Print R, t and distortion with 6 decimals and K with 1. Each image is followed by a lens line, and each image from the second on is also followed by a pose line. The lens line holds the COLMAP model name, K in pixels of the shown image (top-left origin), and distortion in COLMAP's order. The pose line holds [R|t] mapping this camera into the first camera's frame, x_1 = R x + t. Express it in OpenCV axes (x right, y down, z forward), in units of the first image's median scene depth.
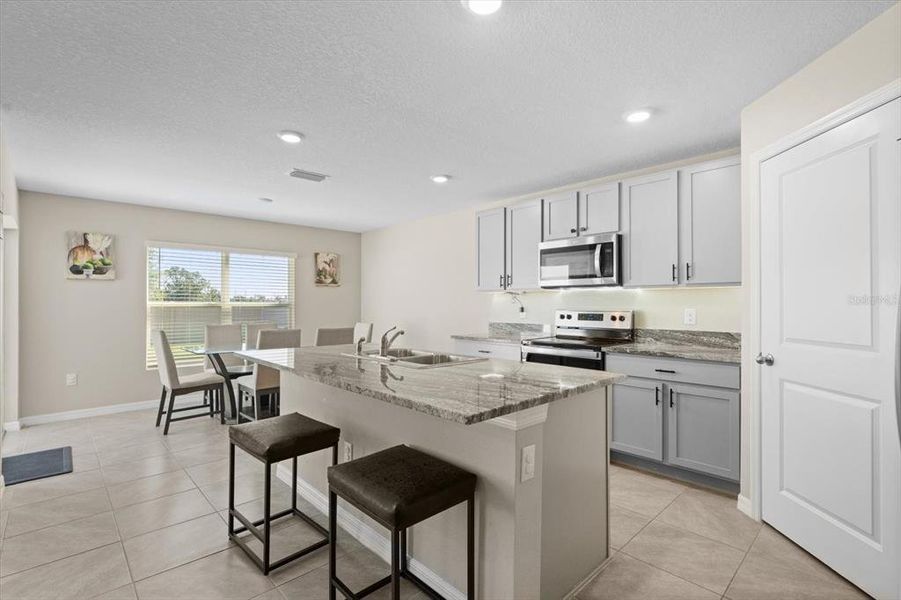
lens RADIAL K [[421.6, 0, 450.5], [0, 421.6, 300.0], [0, 0, 1]] dist [-0.000809, -0.000096]
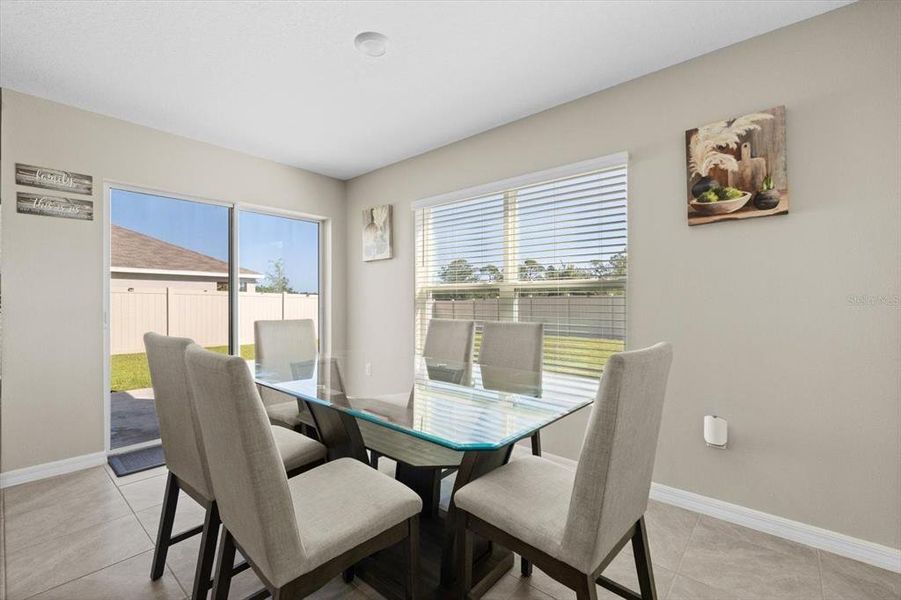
lens RADIAL K [[398.1, 0, 449.1], [0, 398.1, 303.7], [0, 0, 1]] dist [0.000104, 0.000048]
pose [[0.106735, -0.002475, -0.994284, -0.019306], [0.005399, 0.999984, -0.001909, 0.048093], [0.994273, -0.005165, 0.106746, 1.199949]]
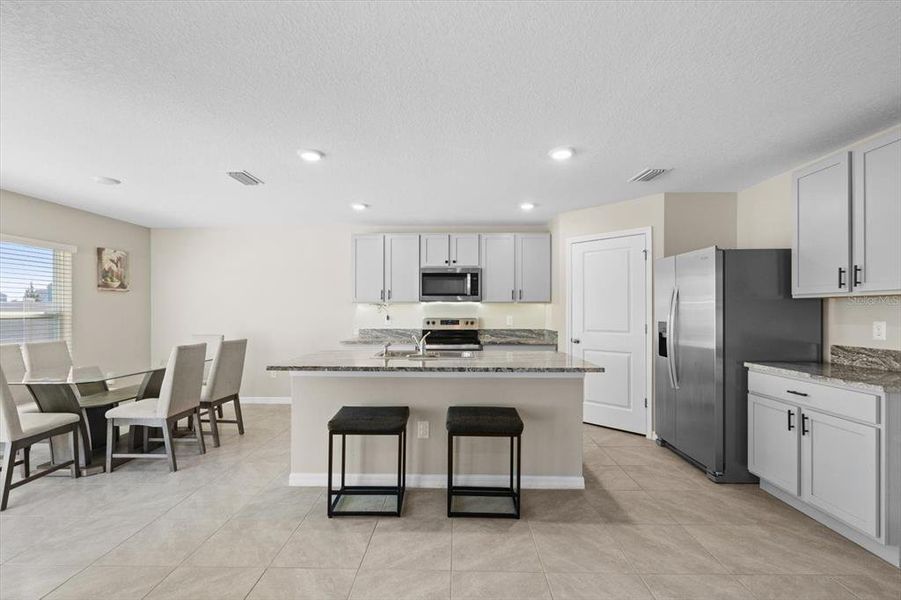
lens RADIAL K [[398.1, 0, 449.1], [0, 398.1, 303.7], [0, 0, 1]] dist [0.000104, 0.000048]
pose [[0.703927, 0.013329, 0.710148, -0.605364], [-0.005835, 0.999899, -0.012984, -0.005272], [-0.710249, 0.004996, 0.703933, 0.047516]]
